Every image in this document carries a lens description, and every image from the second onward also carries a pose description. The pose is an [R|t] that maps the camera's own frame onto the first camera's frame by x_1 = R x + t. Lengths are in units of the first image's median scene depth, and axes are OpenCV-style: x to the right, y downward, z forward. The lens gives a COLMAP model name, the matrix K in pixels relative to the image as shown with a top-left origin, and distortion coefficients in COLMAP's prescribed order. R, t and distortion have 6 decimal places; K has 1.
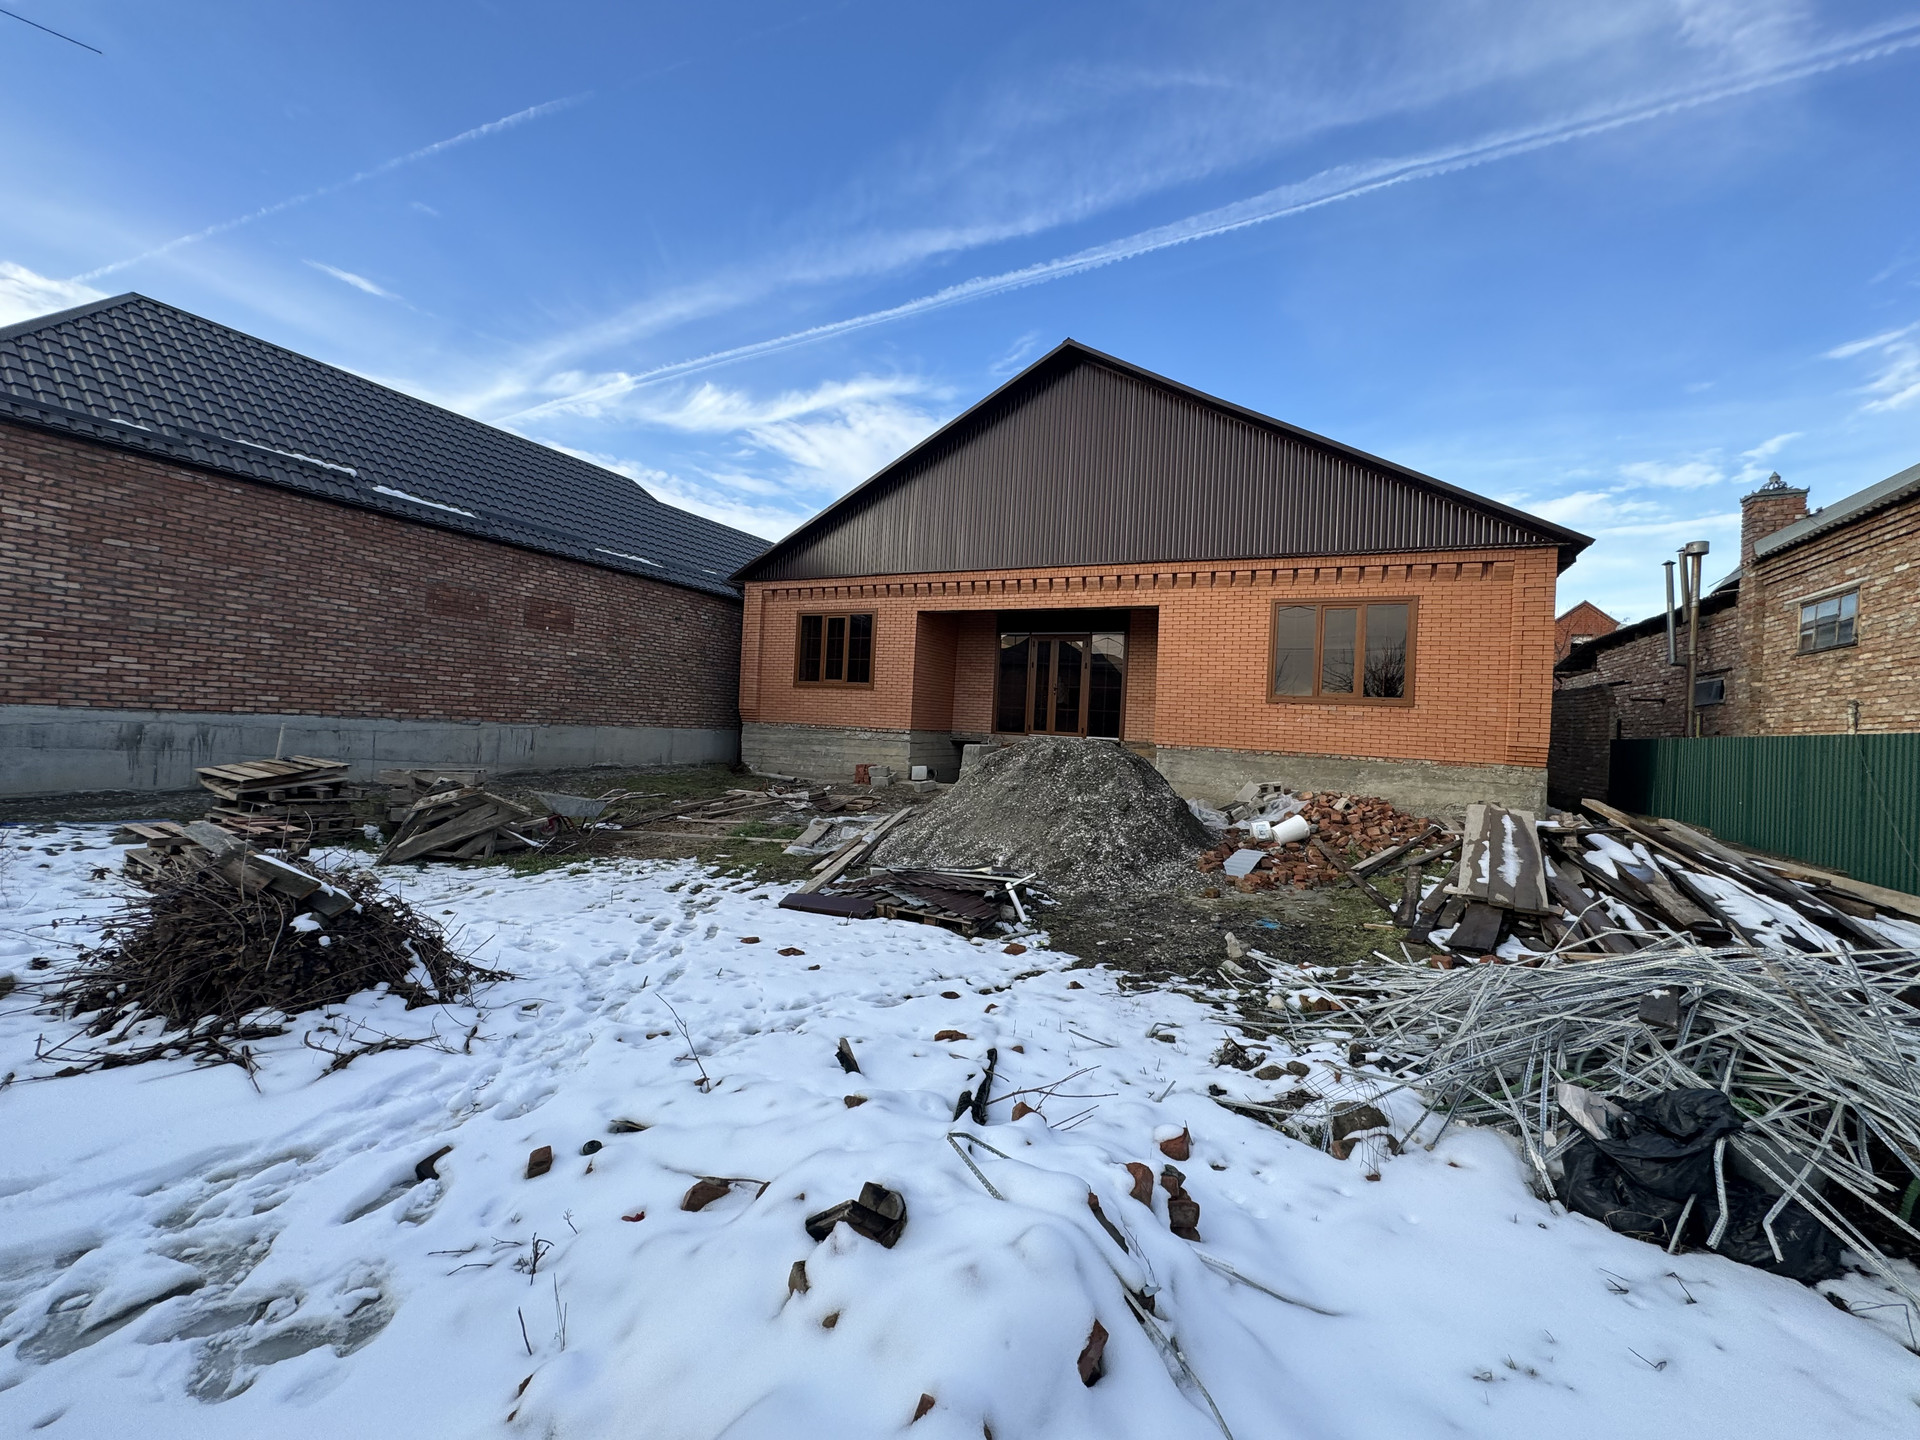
lens RADIAL K [[766.7, 0, 960.0], [0, 766.7, 720.0], [0, 0, 1]] dist [-0.001171, -0.000165]
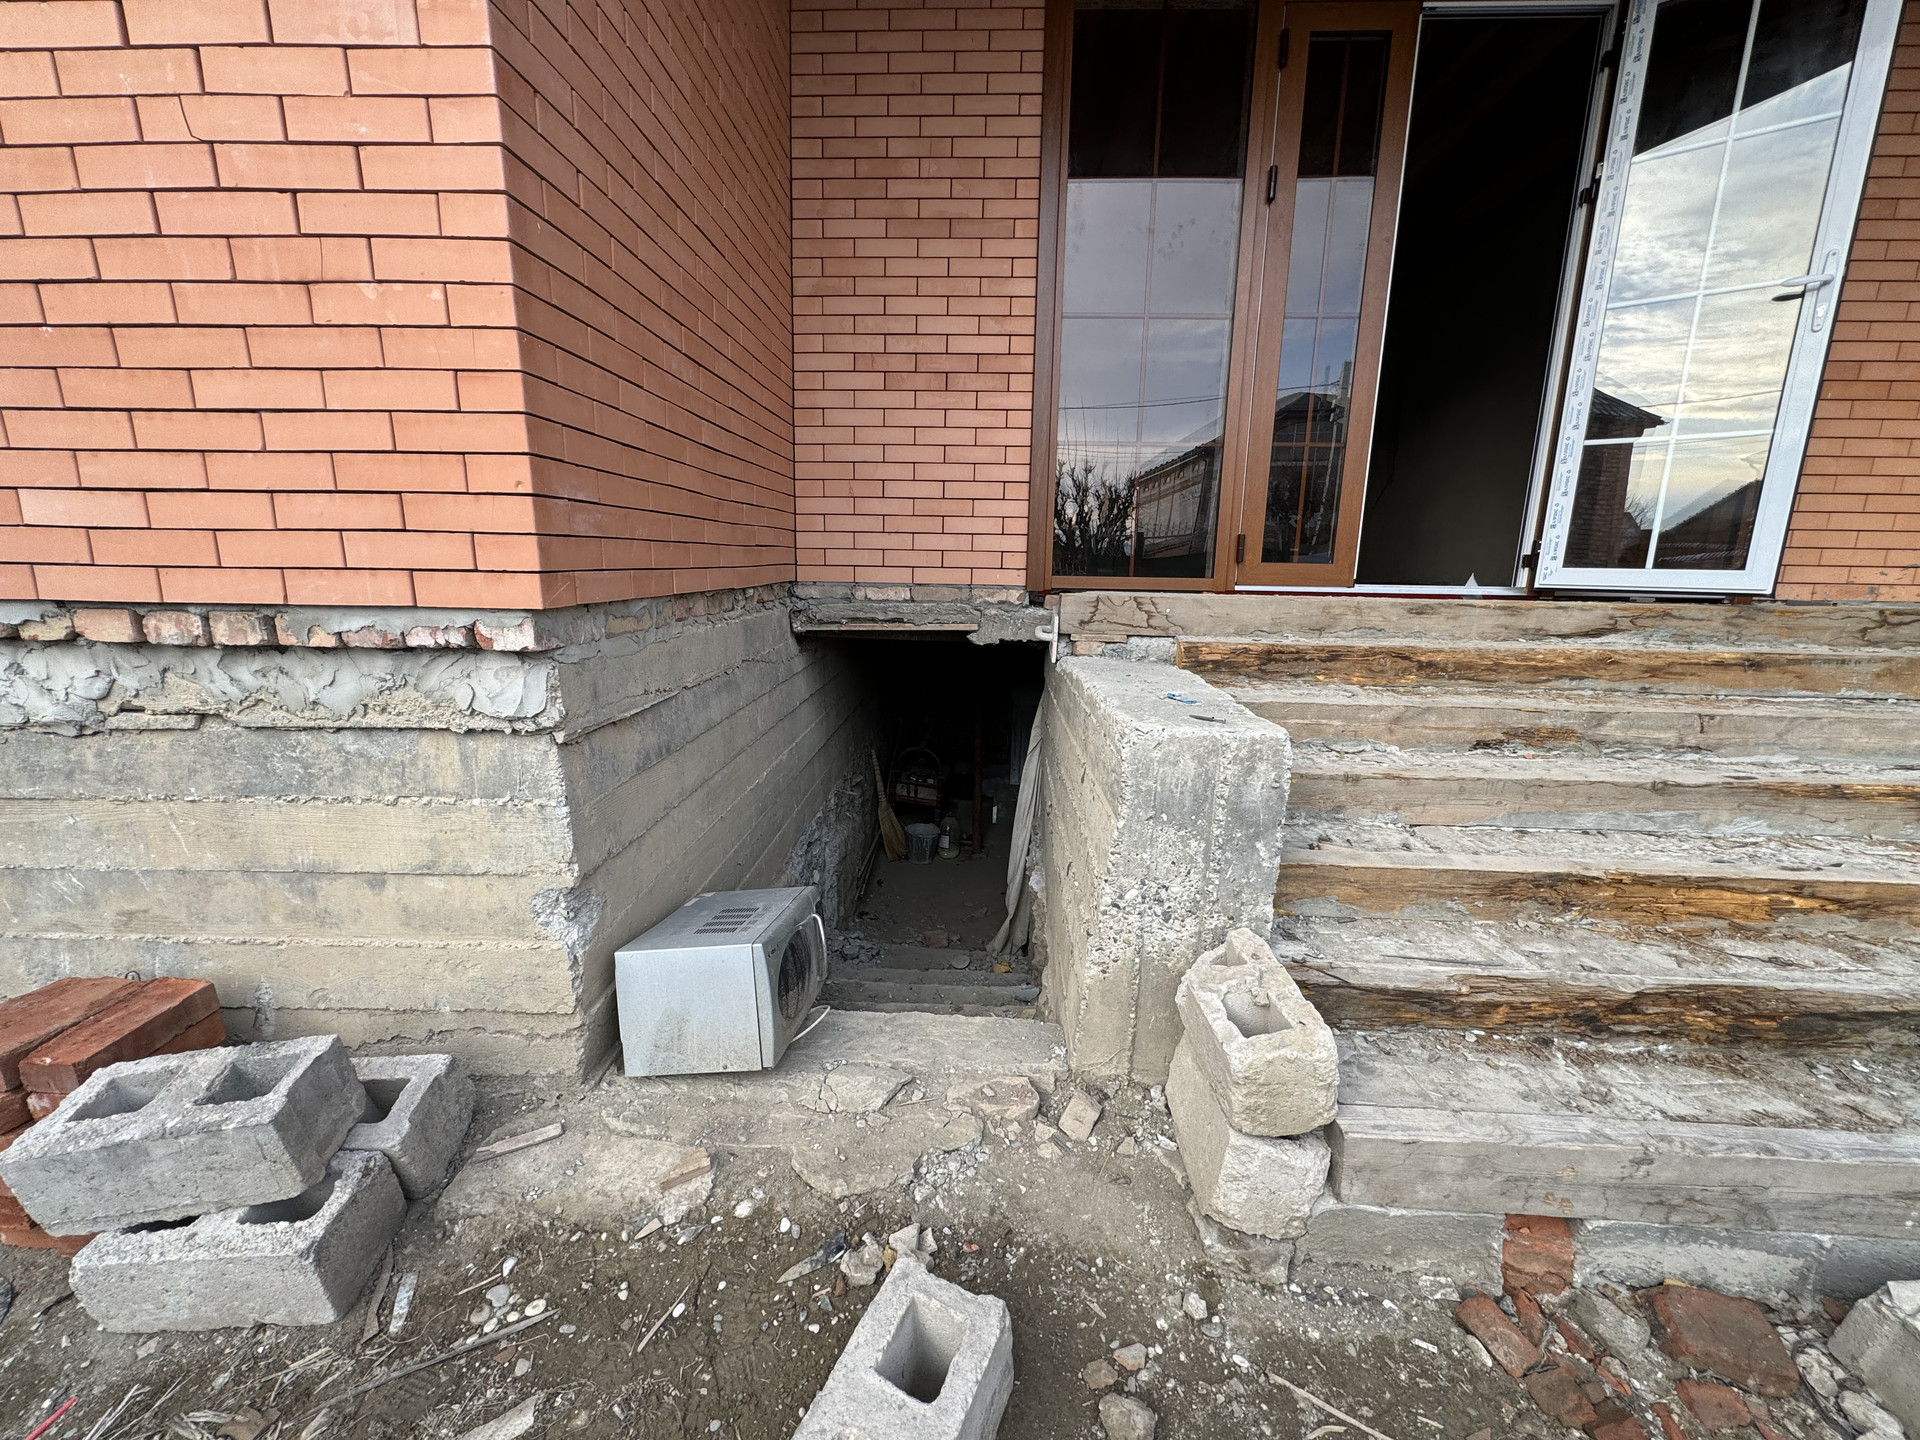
lens RADIAL K [[766.7, 0, 960.0], [0, 766.7, 720.0], [0, 0, 1]] dist [-0.001171, -0.000165]
pose [[0.913217, -0.117976, 0.390021, -0.056238], [0.028484, 0.973310, 0.227720, 0.005936], [-0.406477, -0.196848, 0.892204, 0.893748]]
